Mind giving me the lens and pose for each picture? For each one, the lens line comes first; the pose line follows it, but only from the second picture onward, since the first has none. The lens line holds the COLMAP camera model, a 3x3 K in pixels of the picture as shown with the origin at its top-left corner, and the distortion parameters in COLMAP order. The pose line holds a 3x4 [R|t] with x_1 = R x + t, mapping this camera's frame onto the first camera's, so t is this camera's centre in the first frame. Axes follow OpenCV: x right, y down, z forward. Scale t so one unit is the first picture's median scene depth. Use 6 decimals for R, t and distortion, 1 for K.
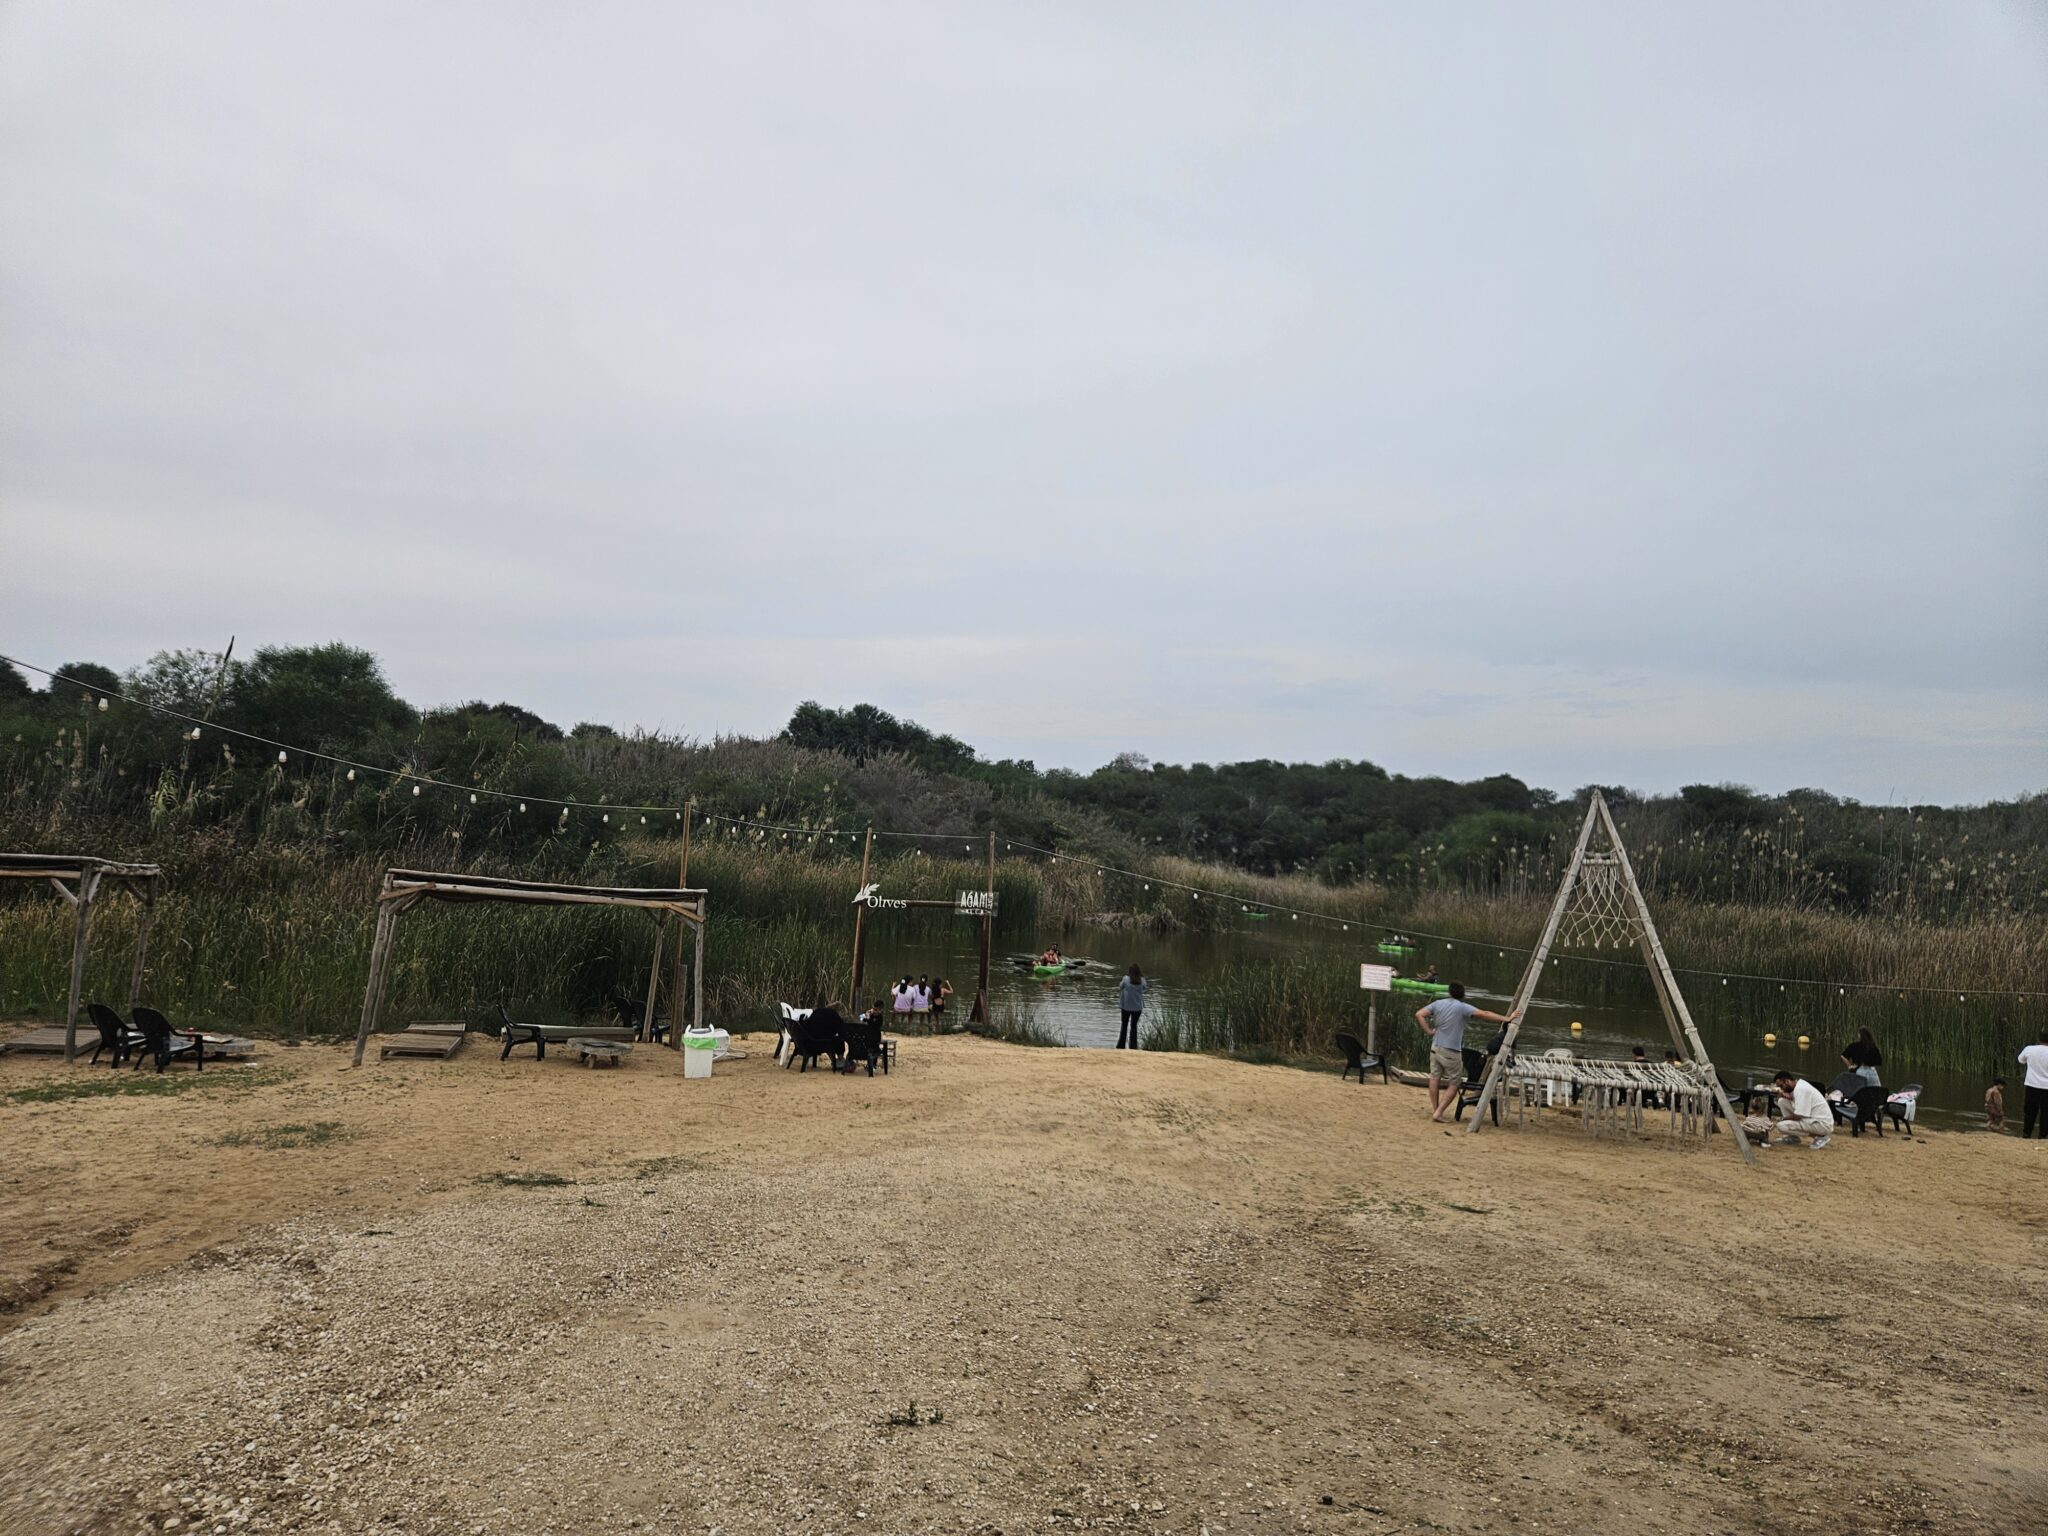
lens RADIAL K [[1426.5, 0, 999.6], [0, 1426.5, 738.5], [0, 0, 1]] dist [0.085251, -0.070556]
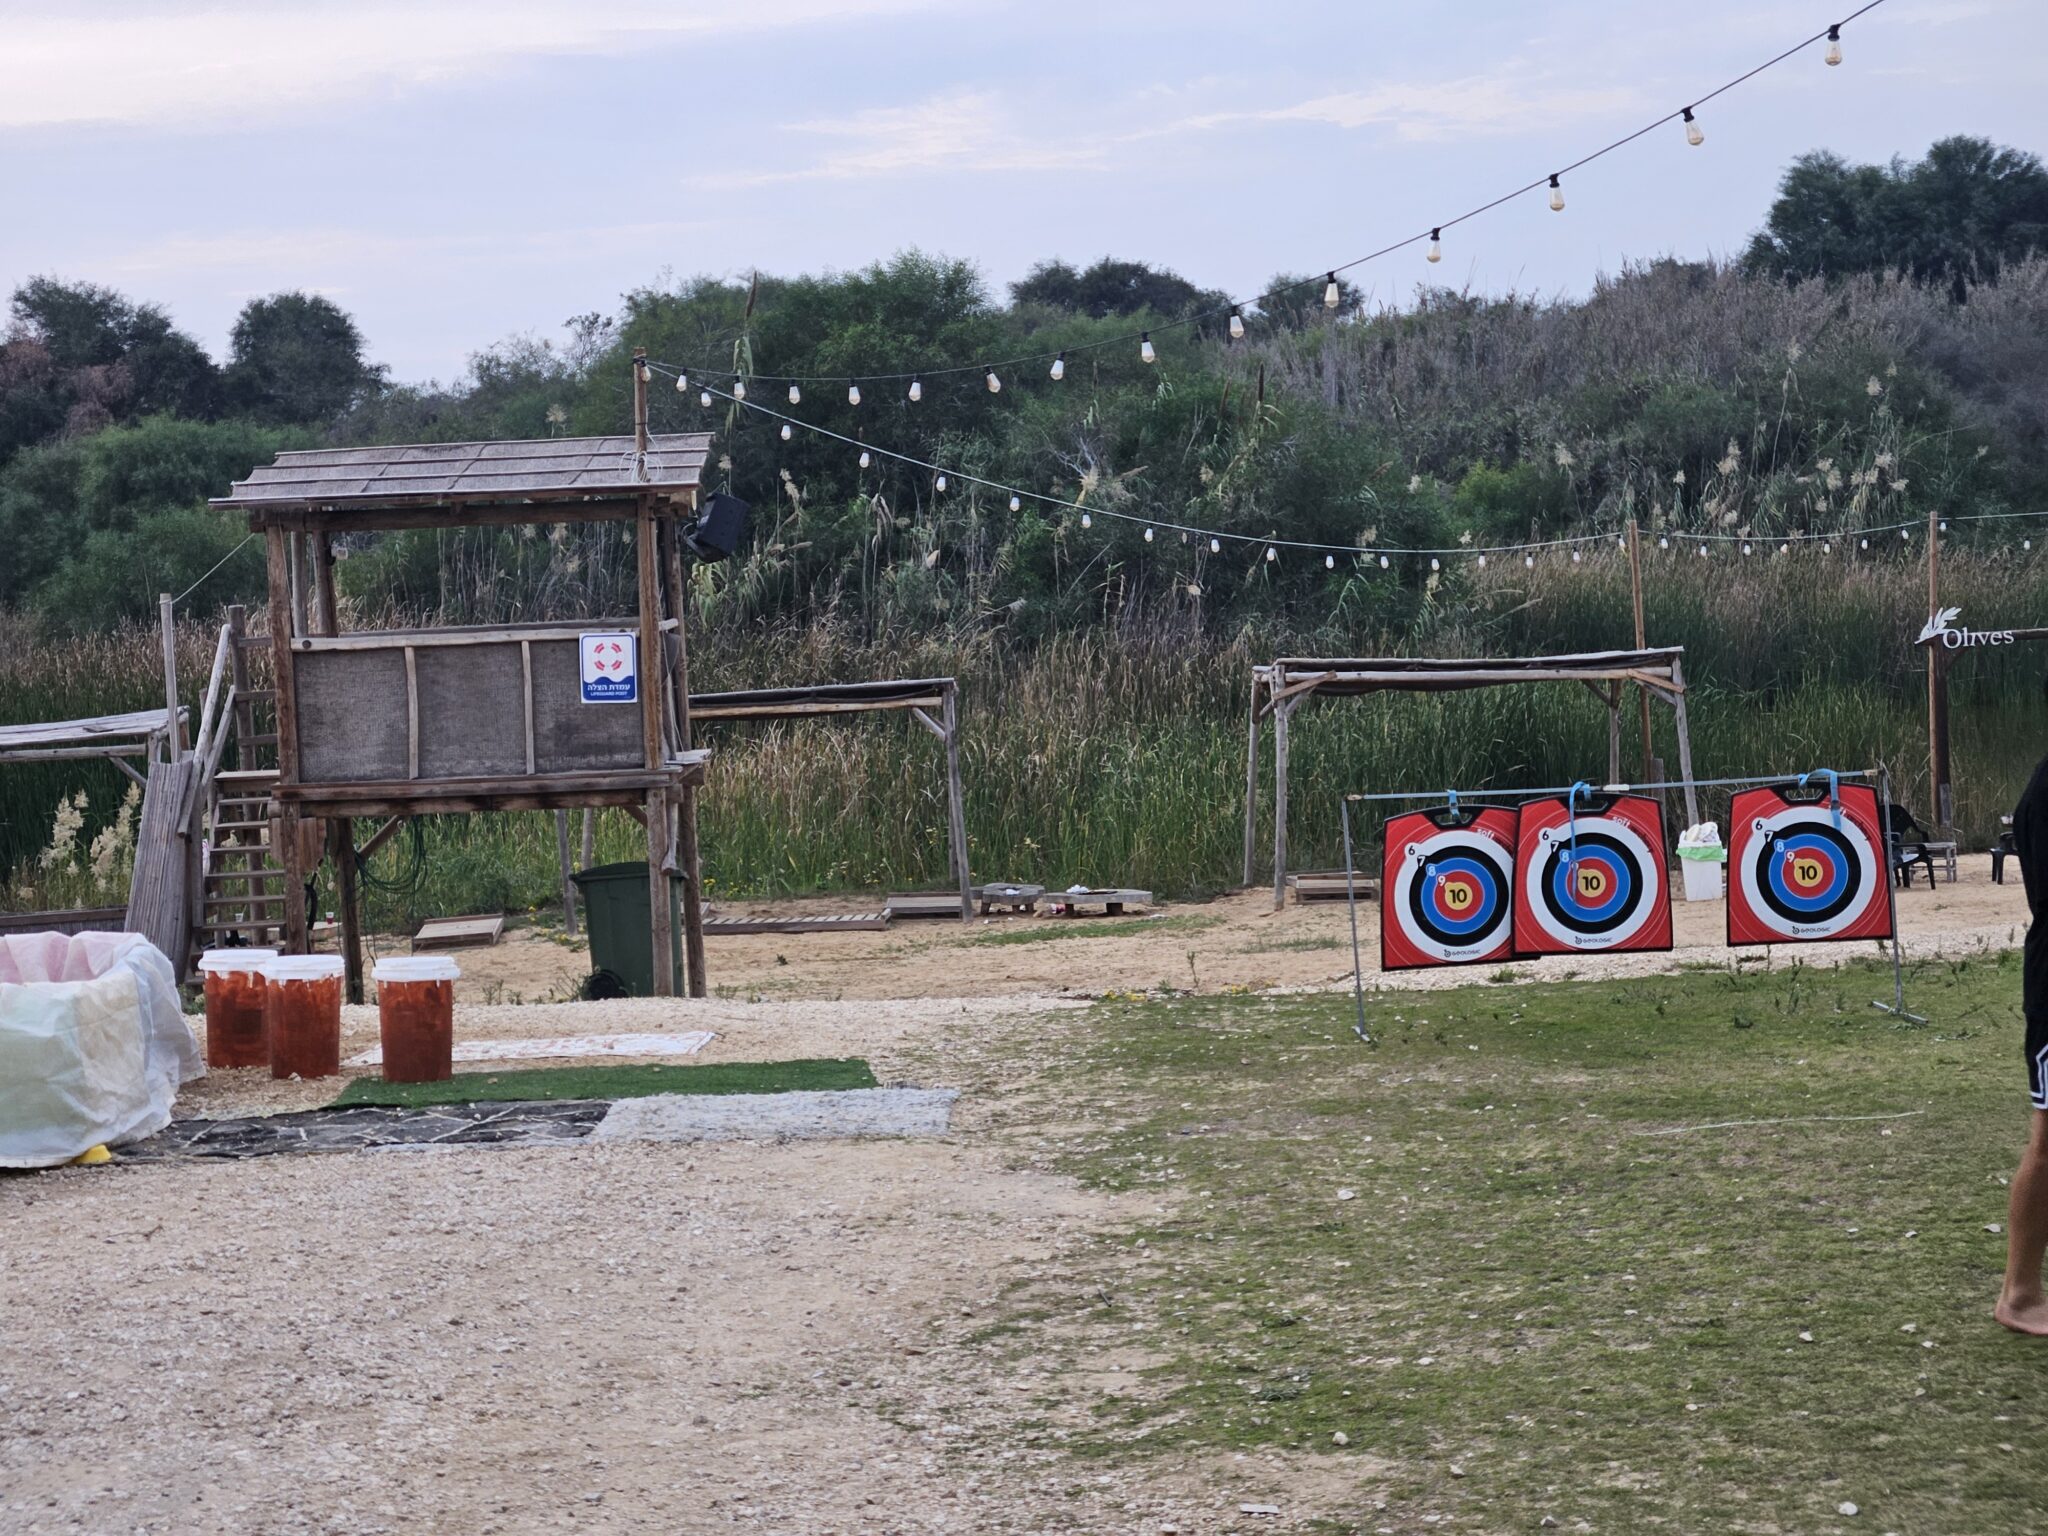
lens RADIAL K [[4091.6, 0, 1023.3], [0, 4091.6, 654.5], [0, 0, 1]] dist [0.086976, 0.541480]
pose [[0.938217, -0.098450, -0.331748, 0.046982], [0.134970, 0.986858, 0.088848, -0.033170], [0.318641, -0.128135, 0.939175, -0.291262]]
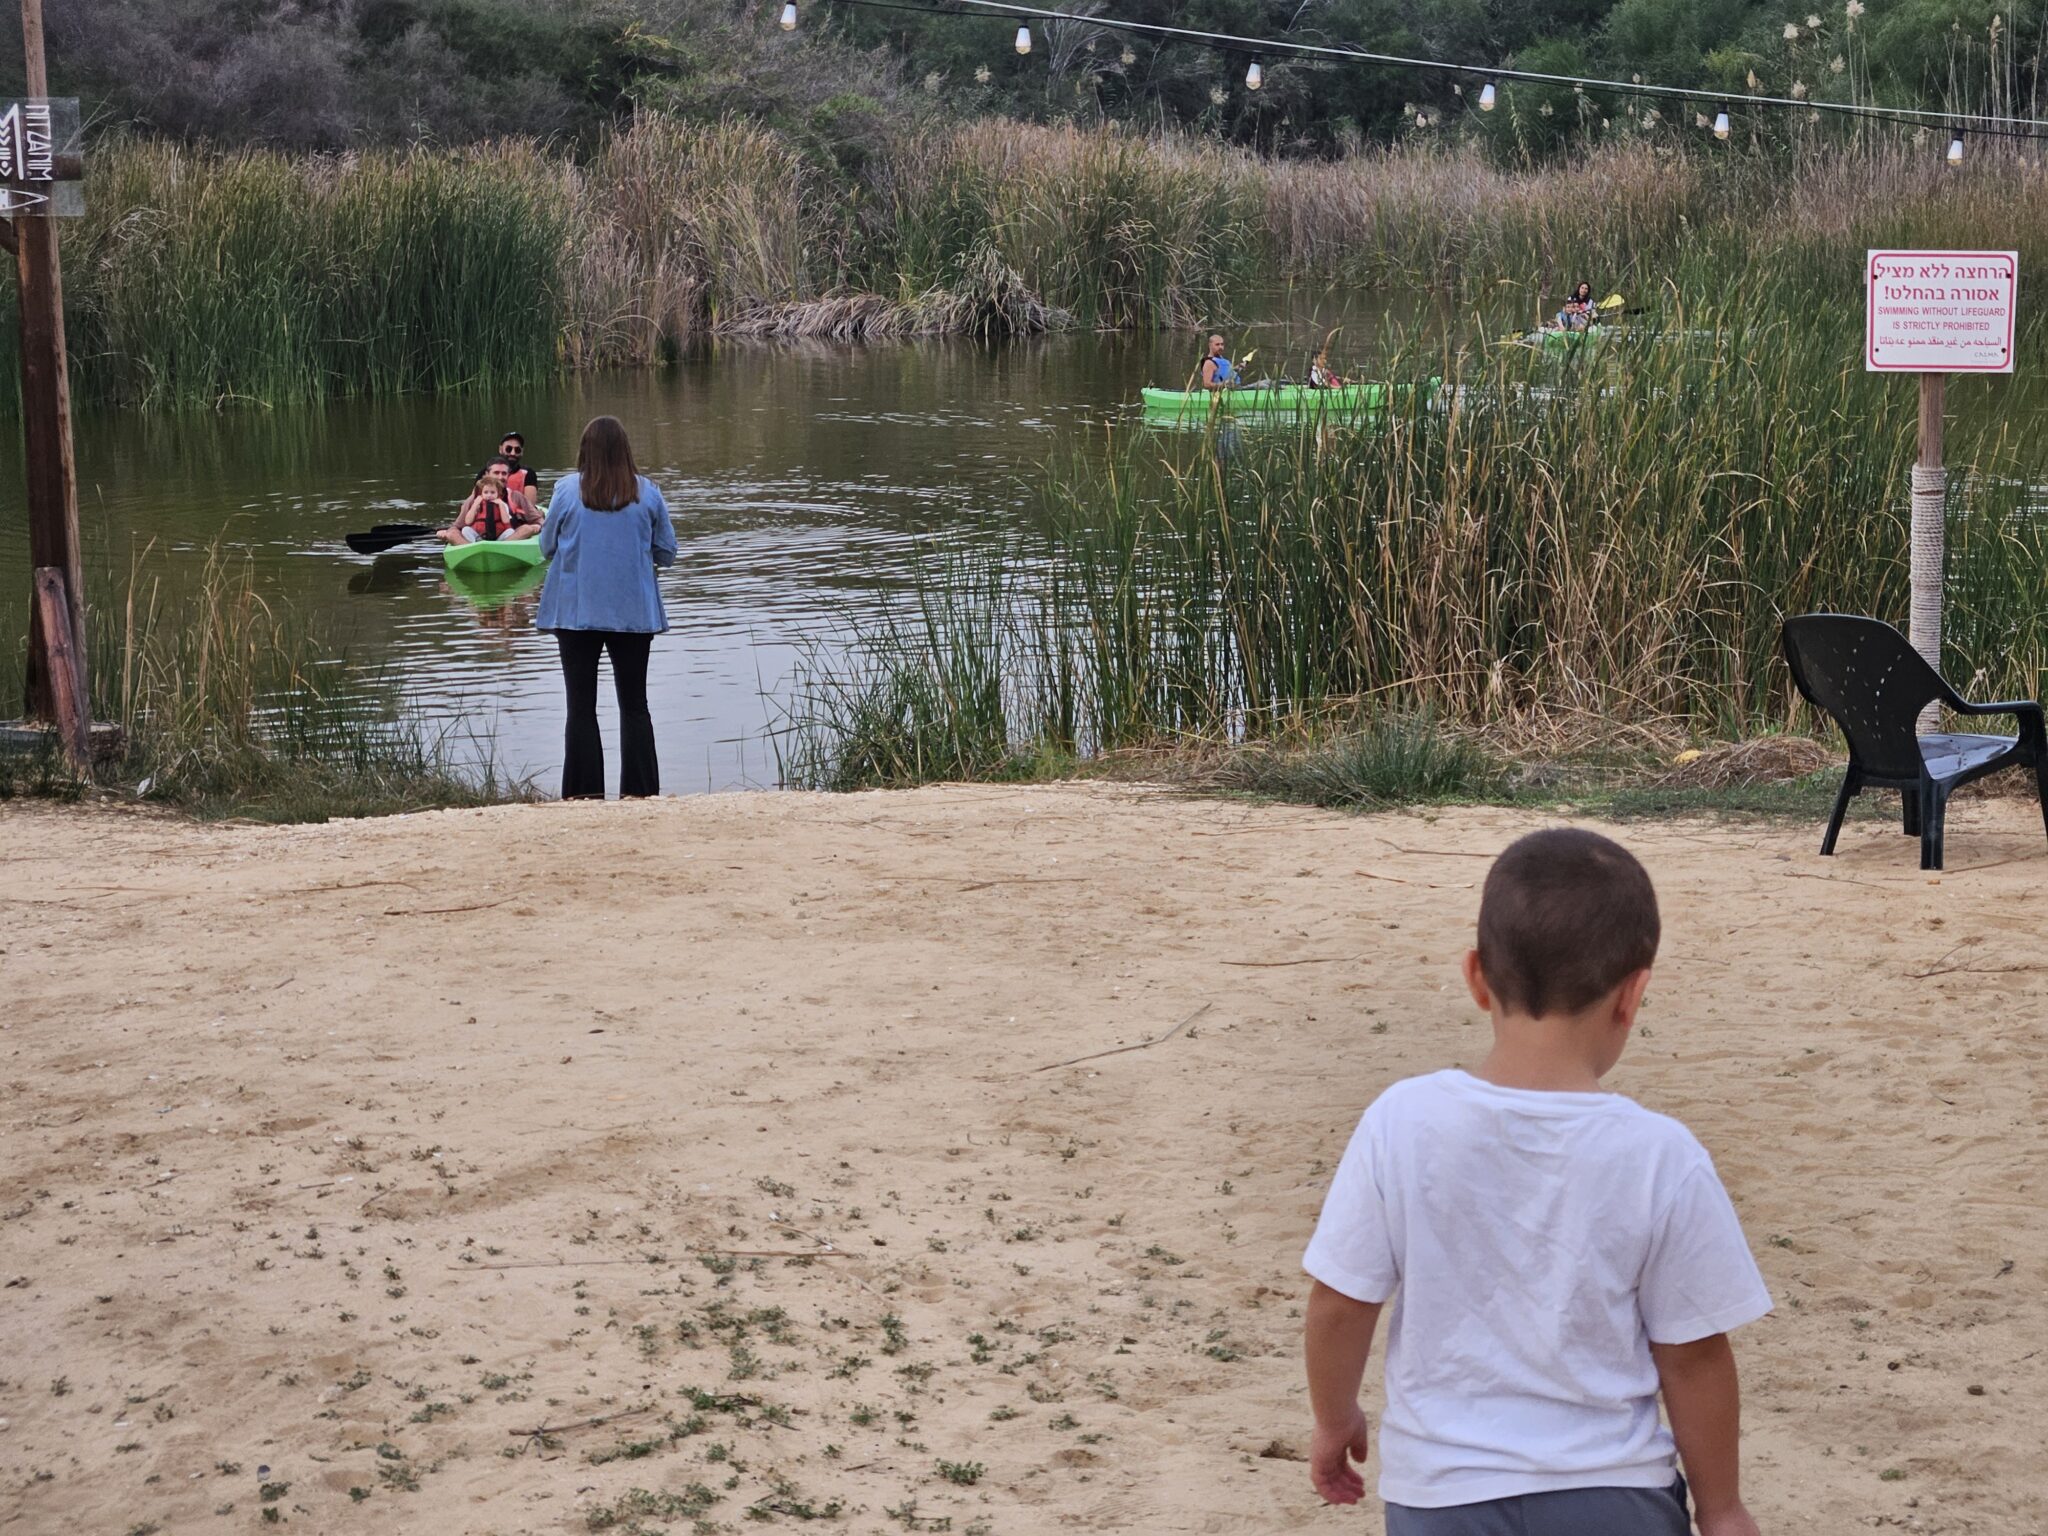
lens RADIAL K [[4050.8, 0, 1024.0], [0, 4050.8, 768.0], [0, 0, 1]] dist [-0.183344, 2.807235]
pose [[0.990458, -0.094076, 0.100711, 0.029123], [0.069412, 0.971842, 0.225177, 0.034945], [-0.119059, -0.216038, 0.969099, 0.174738]]
